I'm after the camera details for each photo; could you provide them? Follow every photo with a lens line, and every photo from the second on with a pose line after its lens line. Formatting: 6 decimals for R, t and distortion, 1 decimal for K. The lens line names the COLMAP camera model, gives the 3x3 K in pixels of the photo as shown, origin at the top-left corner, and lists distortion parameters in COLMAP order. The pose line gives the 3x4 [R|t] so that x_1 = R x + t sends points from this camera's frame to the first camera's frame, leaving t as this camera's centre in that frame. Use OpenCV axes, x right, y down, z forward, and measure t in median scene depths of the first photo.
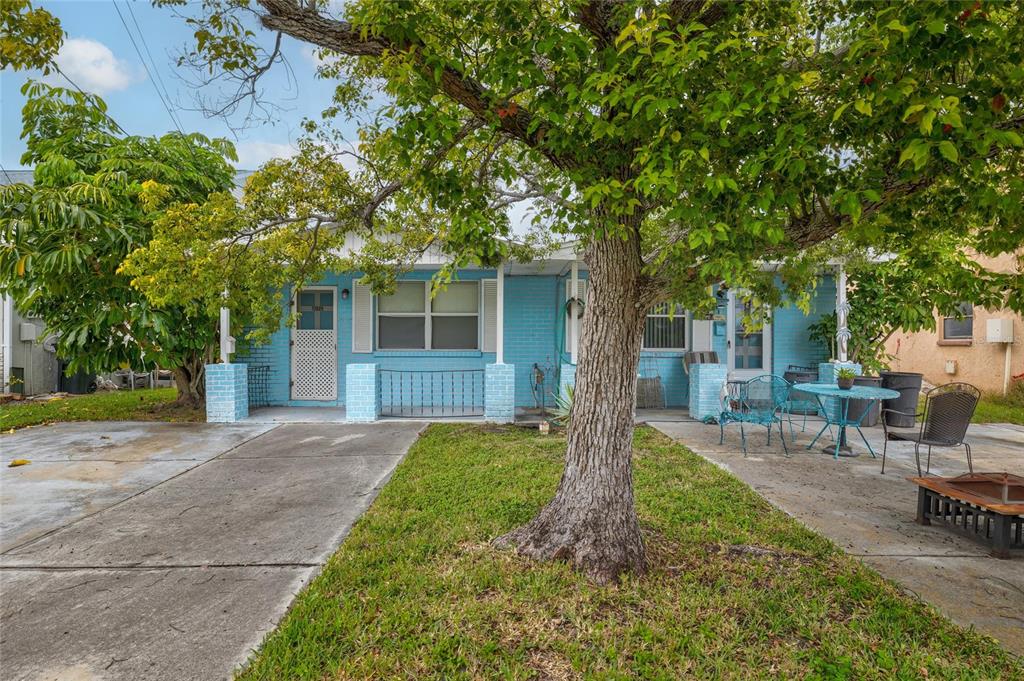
lens RADIAL K [[560.8, 0, 512.0], [0, 560.8, 340.5], [0, 0, 1]] dist [-0.017086, -0.000250]
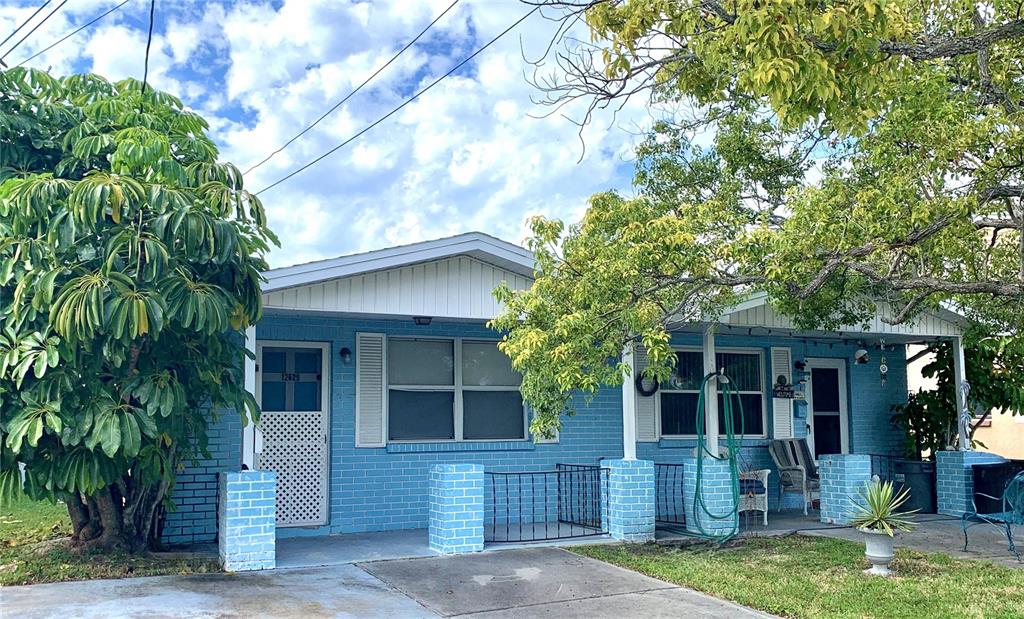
lens RADIAL K [[890.1, 0, 511.6], [0, 890.1, 356.0], [0, 0, 1]] dist [0.155042, -0.402993]
pose [[0.916977, 0.023080, 0.398272, -0.647992], [0.004683, 0.997634, -0.068596, -0.013936], [-0.398912, 0.064766, 0.914699, -0.010102]]
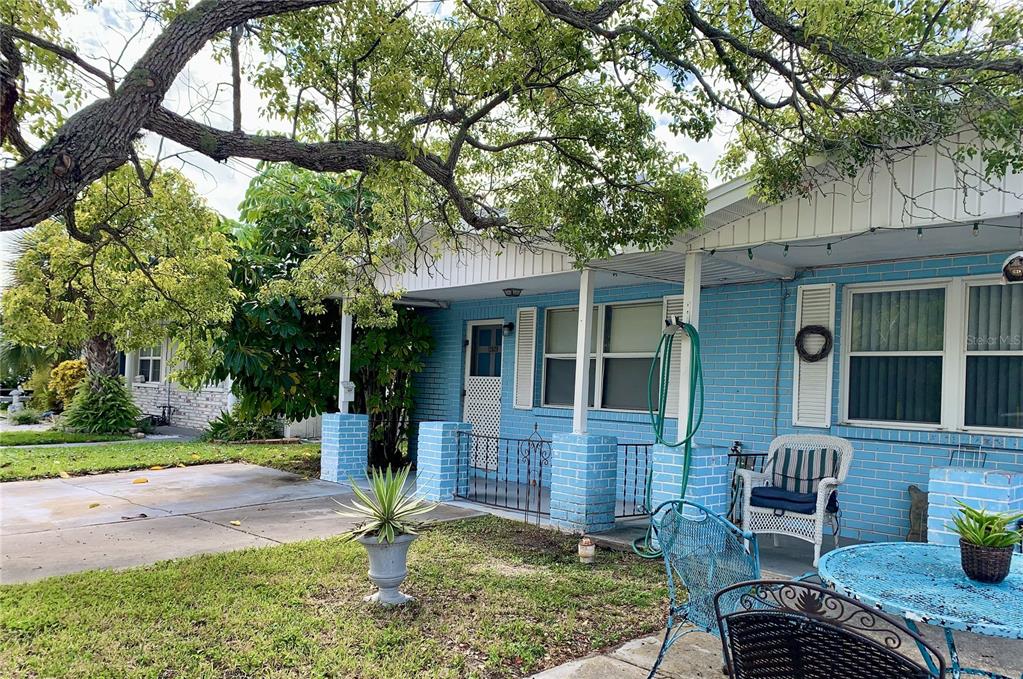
lens RADIAL K [[802.3, 0, 511.5], [0, 802.3, 339.5], [0, 0, 1]] dist [-0.043378, -0.001698]
pose [[0.644951, -0.024469, -0.763832, 0.631345], [-0.032120, 0.997736, -0.059082, -0.007640], [0.763549, 0.062639, 0.642705, 0.392129]]
